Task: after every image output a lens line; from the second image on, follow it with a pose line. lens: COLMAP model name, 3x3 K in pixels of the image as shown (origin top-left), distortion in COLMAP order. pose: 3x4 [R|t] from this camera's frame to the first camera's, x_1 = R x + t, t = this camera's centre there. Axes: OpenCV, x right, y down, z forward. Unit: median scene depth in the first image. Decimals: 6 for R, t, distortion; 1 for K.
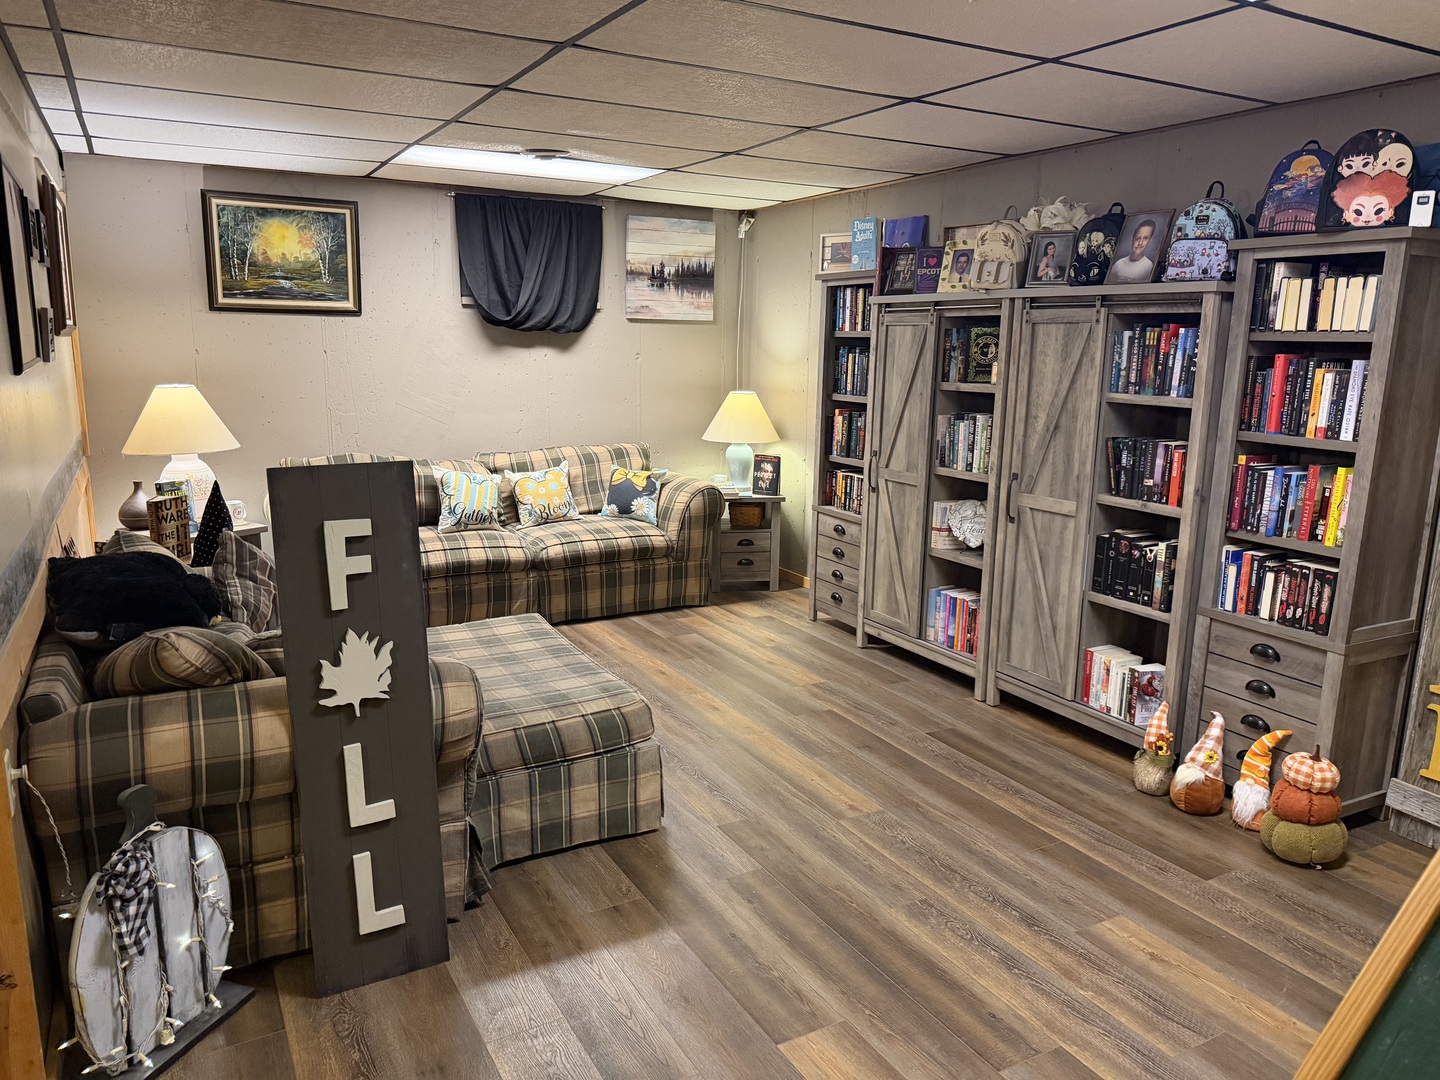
lens RADIAL K [[1013.3, 0, 733.1], [0, 1013.3, 546.8], [0, 0, 1]] dist [0.033248, -0.028902]
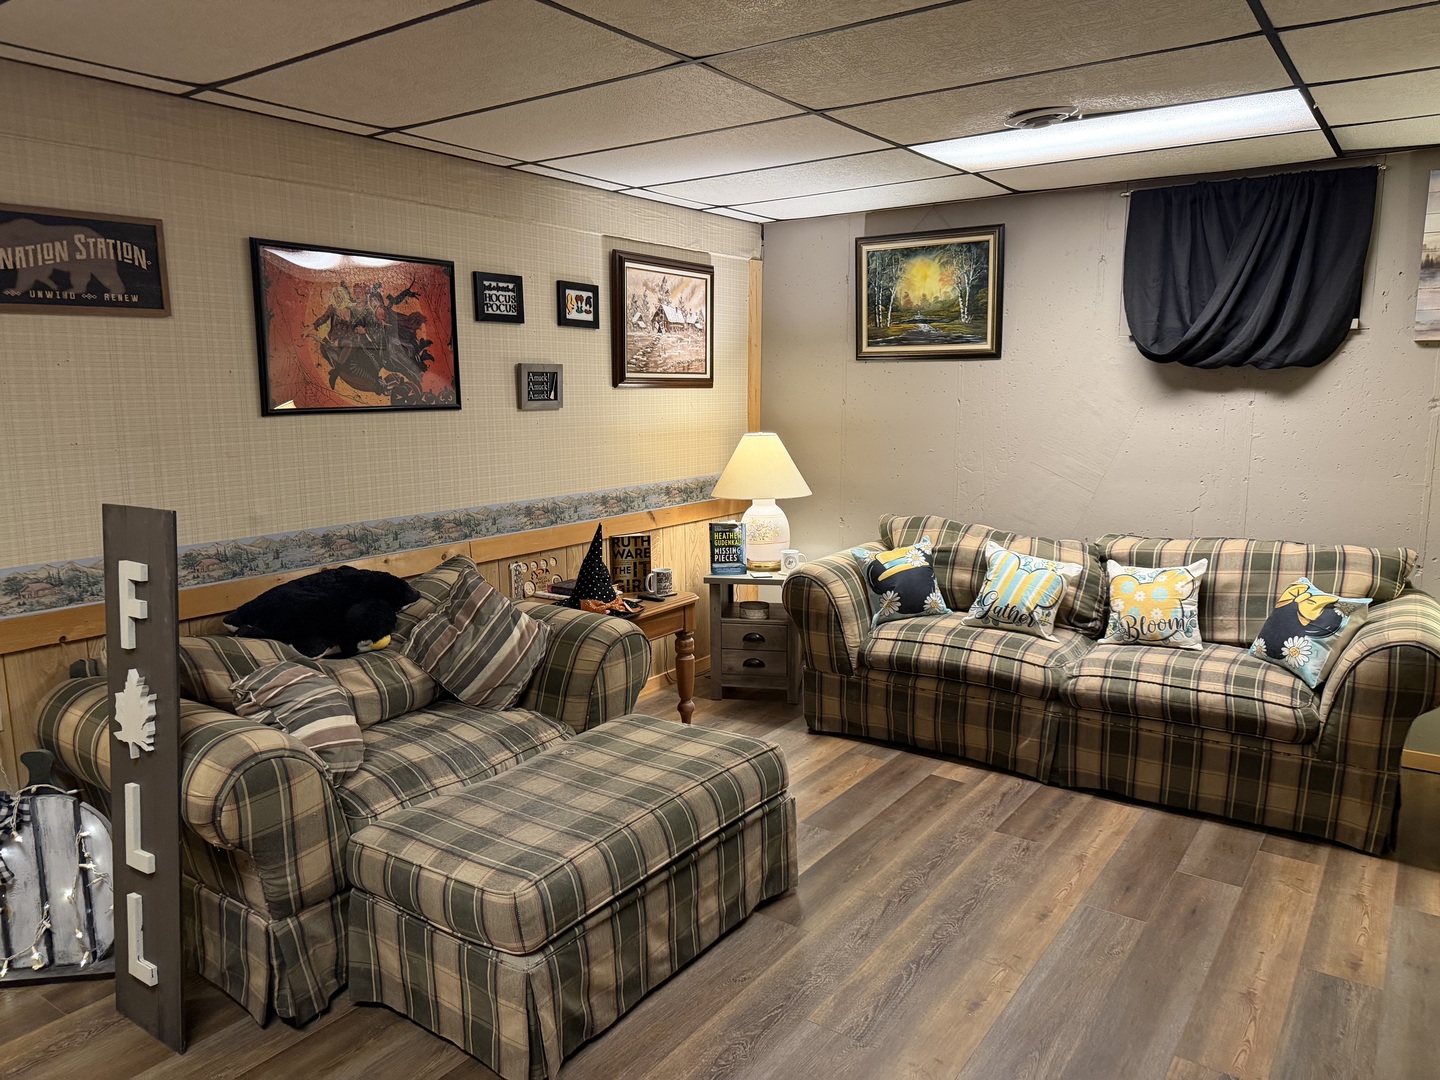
lens RADIAL K [[1013.3, 0, 723.7], [0, 1013.3, 540.9], [0, 0, 1]] dist [0.033248, -0.028902]
pose [[0.419130, 0.120729, -0.899863, 0.329531], [-0.169944, 0.984035, 0.052866, -0.085665], [0.891879, 0.130768, 0.432956, 0.465170]]
